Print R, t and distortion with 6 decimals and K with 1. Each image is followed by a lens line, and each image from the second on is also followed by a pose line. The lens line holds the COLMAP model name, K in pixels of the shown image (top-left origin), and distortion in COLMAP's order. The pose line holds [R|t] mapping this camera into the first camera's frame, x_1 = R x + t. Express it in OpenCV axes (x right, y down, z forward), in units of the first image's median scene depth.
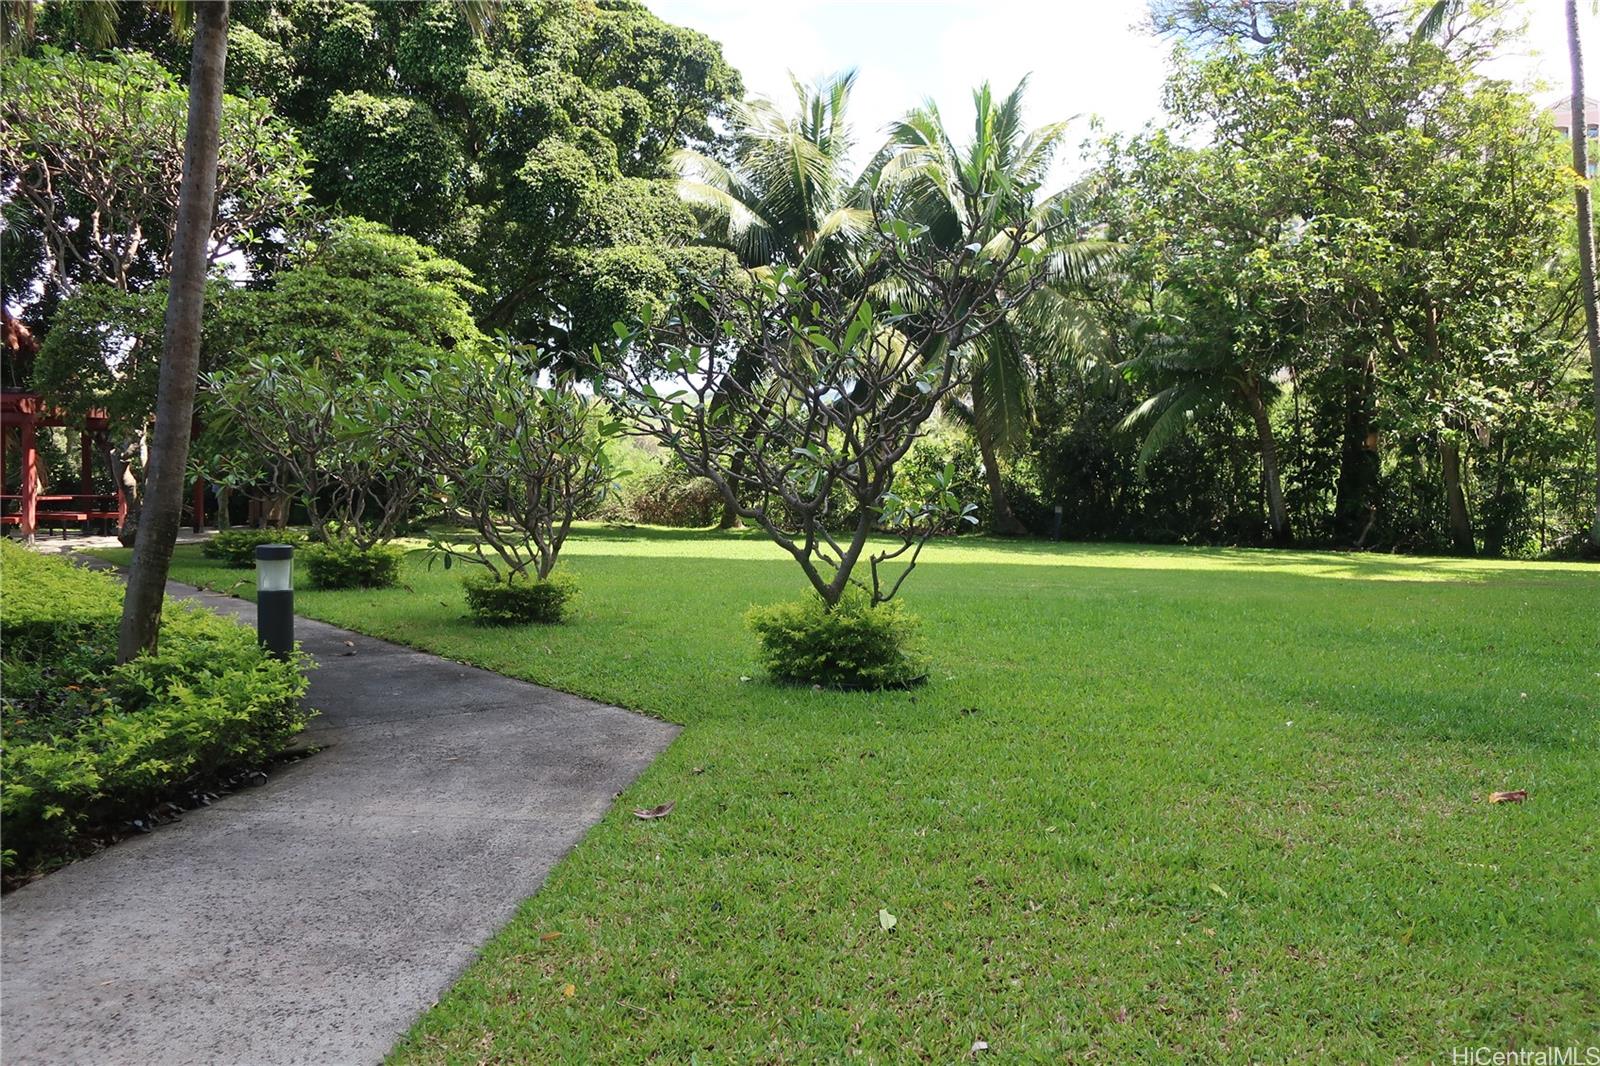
lens RADIAL K [[1263.2, 0, 802.2], [0, 1263.2, 535.8], [0, 0, 1]] dist [-0.007851, -0.004388]
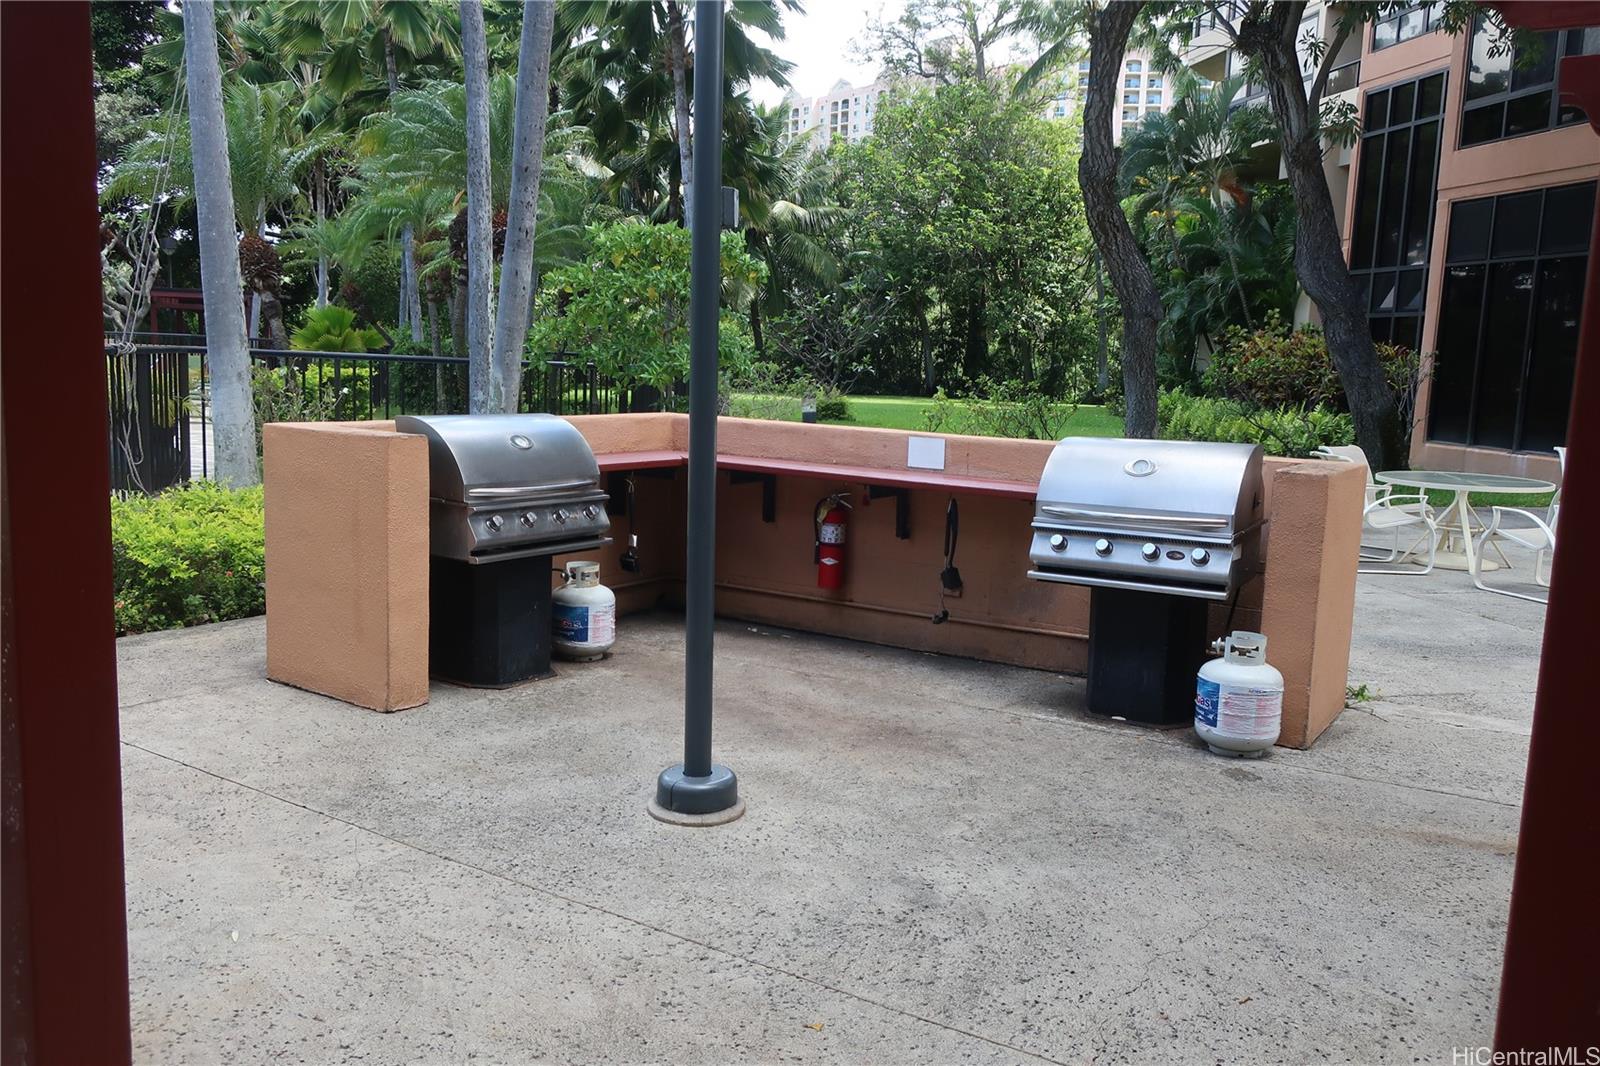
lens RADIAL K [[1263.2, 0, 799.6], [0, 1263.2, 530.3], [0, 0, 1]] dist [-0.007851, -0.004388]
pose [[0.959709, -0.021592, 0.280166, -0.285633], [-0.005988, 0.995246, 0.097213, 0.025131], [-0.280933, -0.094973, 0.955017, -0.616675]]
